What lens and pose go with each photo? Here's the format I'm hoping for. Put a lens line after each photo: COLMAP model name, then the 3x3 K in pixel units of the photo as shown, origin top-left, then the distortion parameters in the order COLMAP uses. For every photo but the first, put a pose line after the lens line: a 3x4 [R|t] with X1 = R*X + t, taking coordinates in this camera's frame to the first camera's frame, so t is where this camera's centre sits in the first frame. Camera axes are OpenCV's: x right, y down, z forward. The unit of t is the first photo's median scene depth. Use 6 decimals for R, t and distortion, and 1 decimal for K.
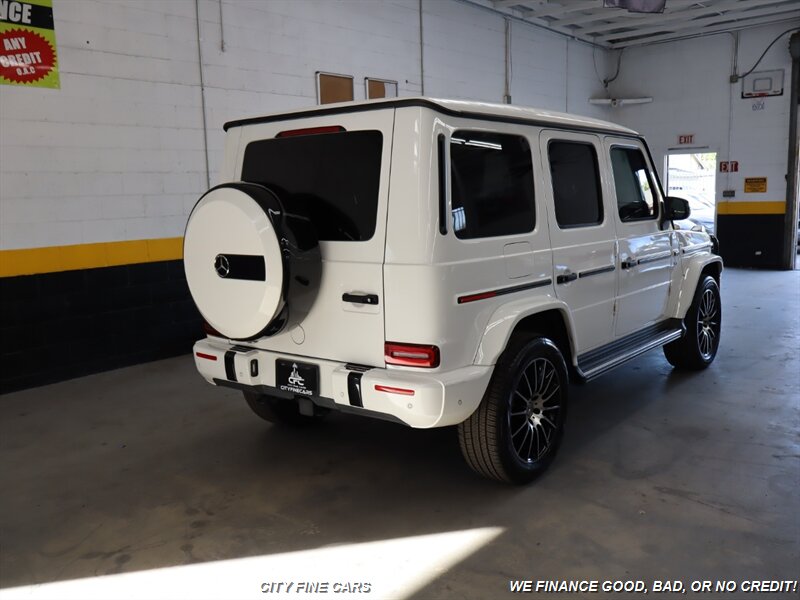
lens RADIAL K [[751.6, 0, 406.2], [0, 751.6, 303.4], [0, 0, 1]] dist [-0.006014, -0.004240]
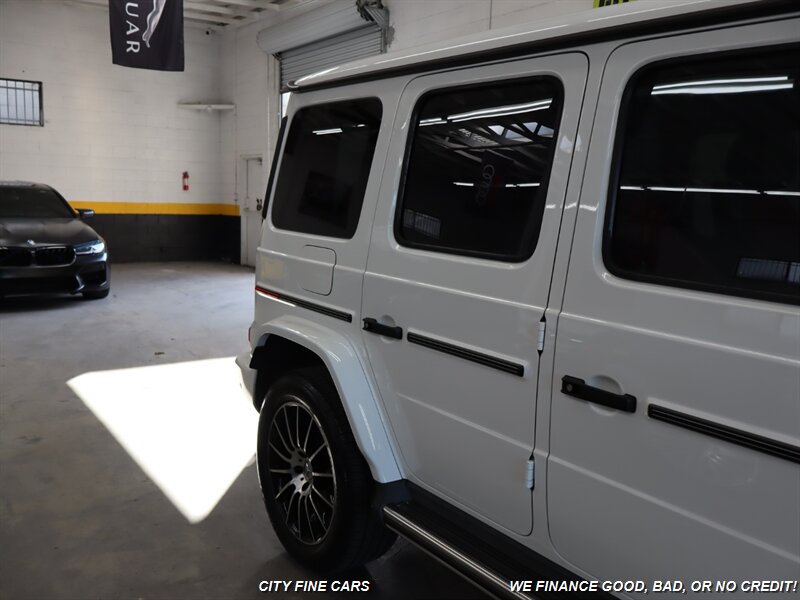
lens RADIAL K [[751.6, 0, 406.2], [0, 751.6, 303.4], [0, 0, 1]] dist [-0.006014, -0.004240]
pose [[-0.272734, 0.160694, -0.948575, 0.531113], [-0.167044, 0.963068, 0.211178, -0.125639], [0.947477, 0.216049, -0.235818, 0.798082]]
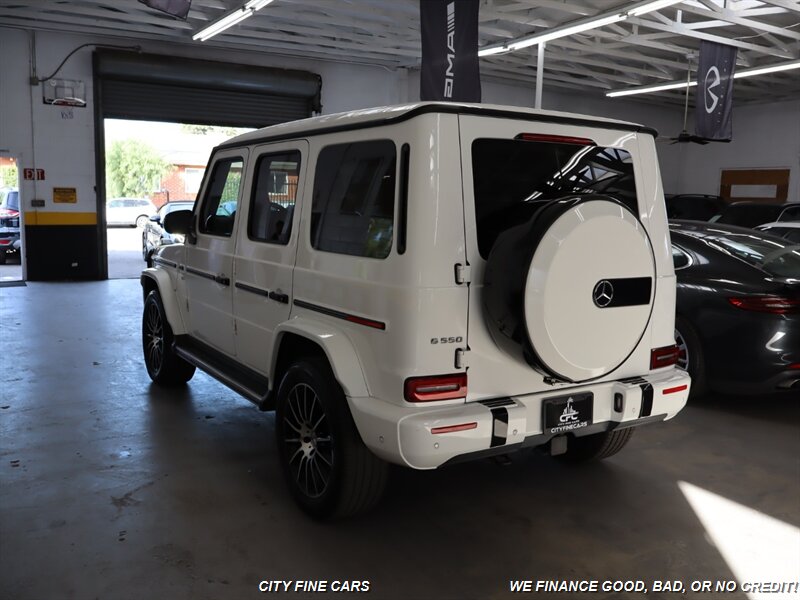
lens RADIAL K [[751.6, 0, 406.2], [0, 751.6, 303.4], [0, 0, 1]] dist [-0.006014, -0.004240]
pose [[0.327093, -0.092697, 0.940435, -0.664892], [0.103316, 0.992720, 0.061917, -0.068204], [-0.939327, 0.076910, 0.334289, 0.558752]]
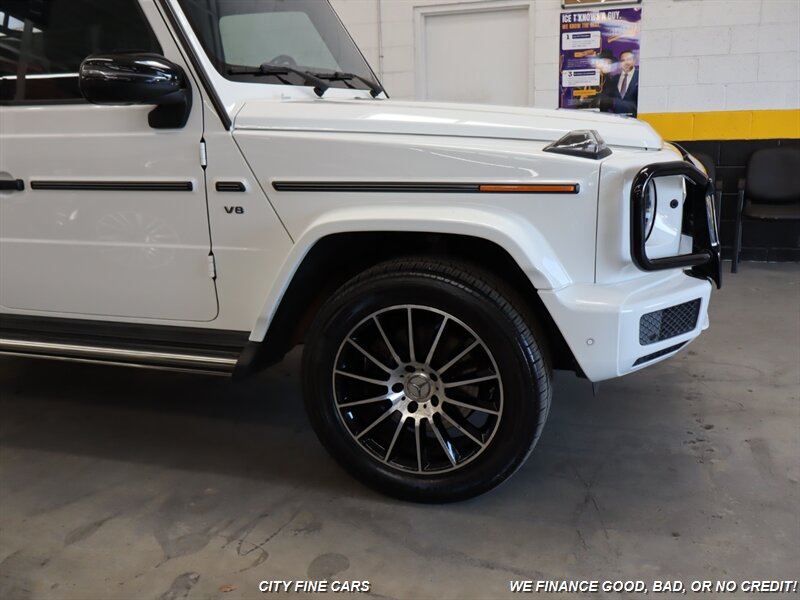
lens RADIAL K [[751.6, 0, 406.2], [0, 751.6, 303.4], [0, 0, 1]] dist [-0.006014, -0.004240]
pose [[0.358669, 0.247910, -0.899943, 0.742293], [-0.120719, 0.968312, 0.218631, -0.100415], [0.925626, 0.030224, 0.377231, 0.866333]]
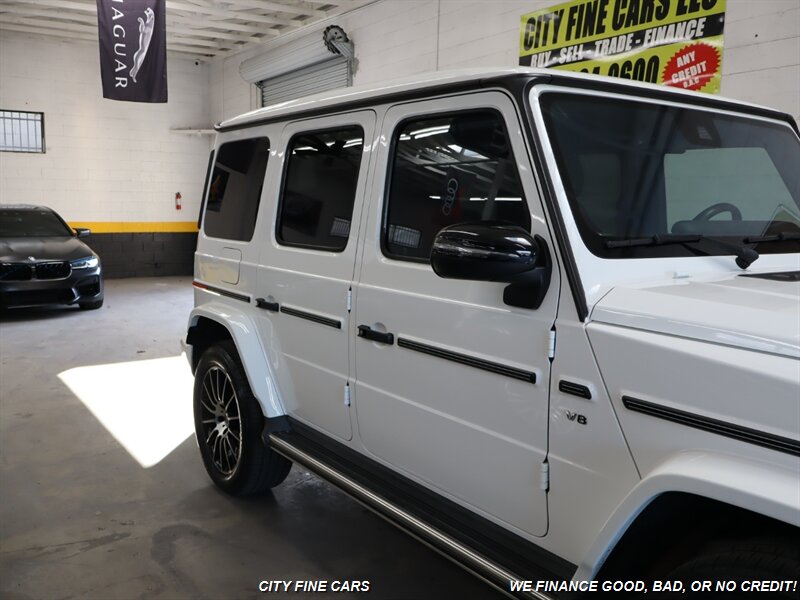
lens RADIAL K [[752.9, 0, 410.1], [0, 752.9, 302.2], [0, 0, 1]] dist [-0.011964, -0.011990]
pose [[-0.276704, 0.144504, -0.950028, 0.655770], [-0.147939, 0.970437, 0.190697, -0.149536], [0.949499, 0.193313, -0.247146, 0.933847]]
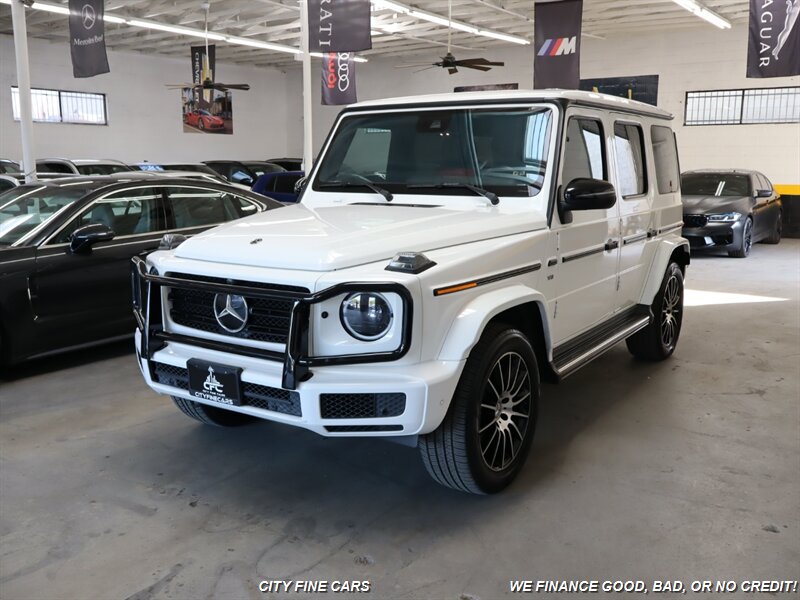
lens RADIAL K [[750.4, 0, 411.0], [0, 750.4, 298.3], [0, 0, 1]] dist [0.000786, -0.005619]
pose [[-0.995180, 0.044152, -0.087560, 0.281729], [0.013910, 0.947433, 0.319652, -0.261259], [0.097071, 0.316893, -0.943481, 1.717979]]
